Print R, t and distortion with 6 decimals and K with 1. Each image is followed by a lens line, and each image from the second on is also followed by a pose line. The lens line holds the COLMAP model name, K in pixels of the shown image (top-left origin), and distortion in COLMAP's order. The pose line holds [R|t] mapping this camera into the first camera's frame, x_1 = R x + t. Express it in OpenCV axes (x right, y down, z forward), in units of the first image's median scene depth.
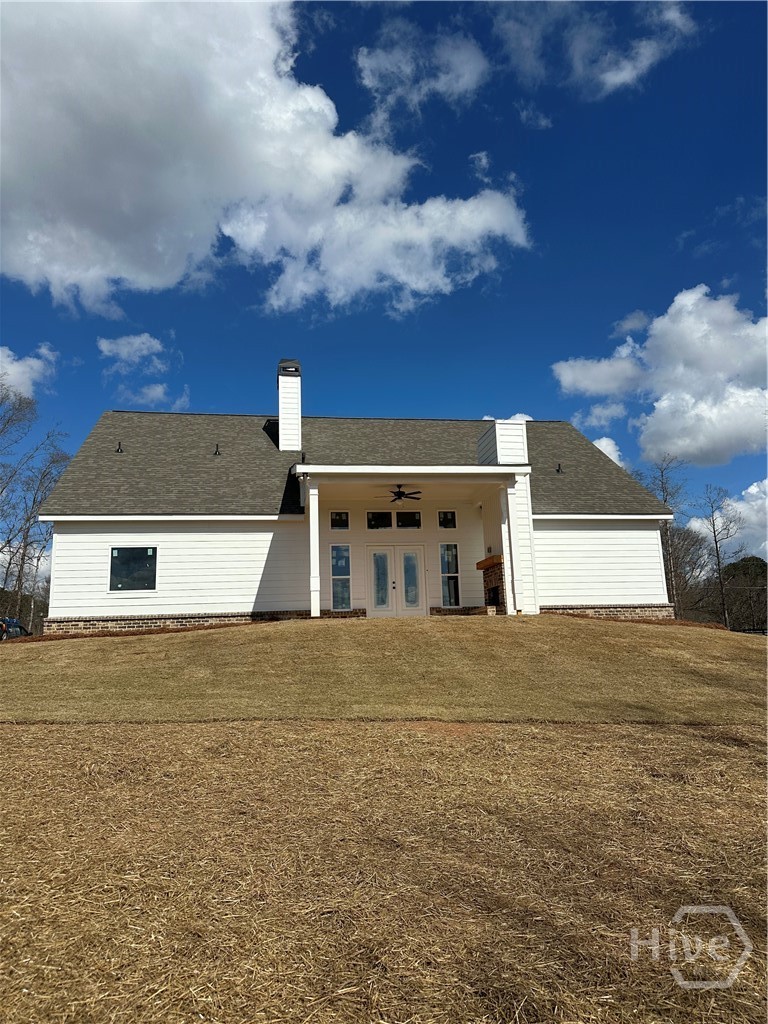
lens RADIAL K [[714.8, 0, 384.0], [0, 714.8, 512.0], [0, 0, 1]] dist [0.063826, -0.001175]
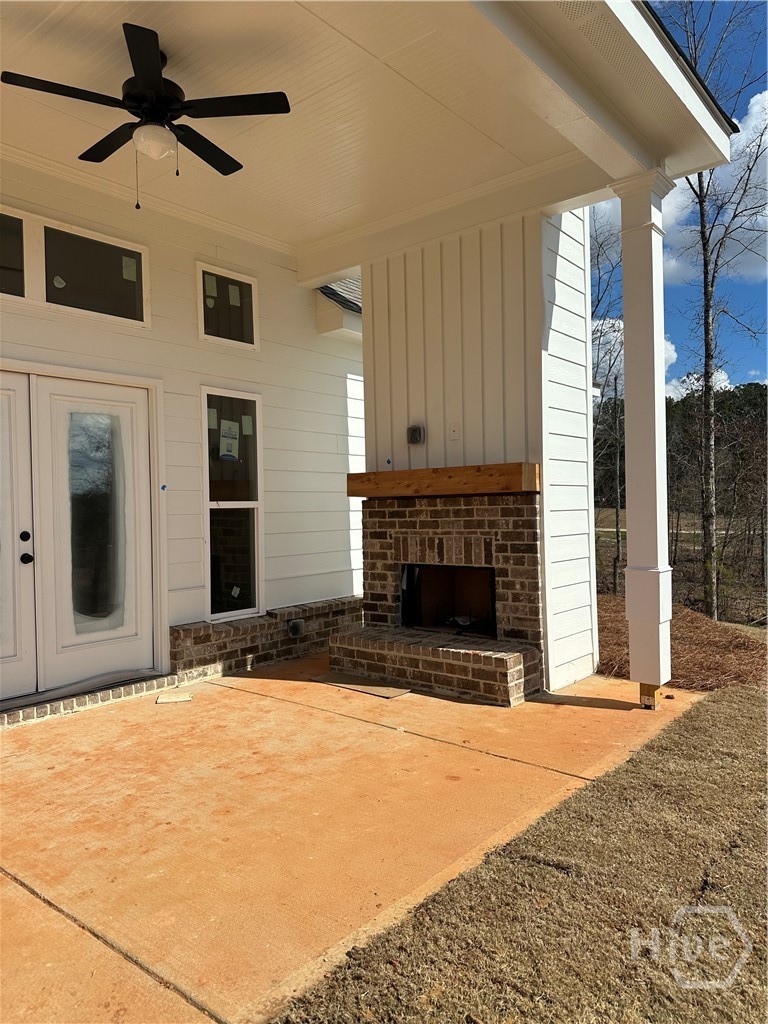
lens RADIAL K [[714.8, 0, 384.0], [0, 714.8, 512.0], [0, 0, 1]] dist [0.063826, -0.001175]
pose [[0.758447, 0.010791, 0.651645, -0.048598], [-0.131453, 0.981847, 0.136738, 0.040860], [-0.638340, -0.189369, 0.746098, 0.704927]]
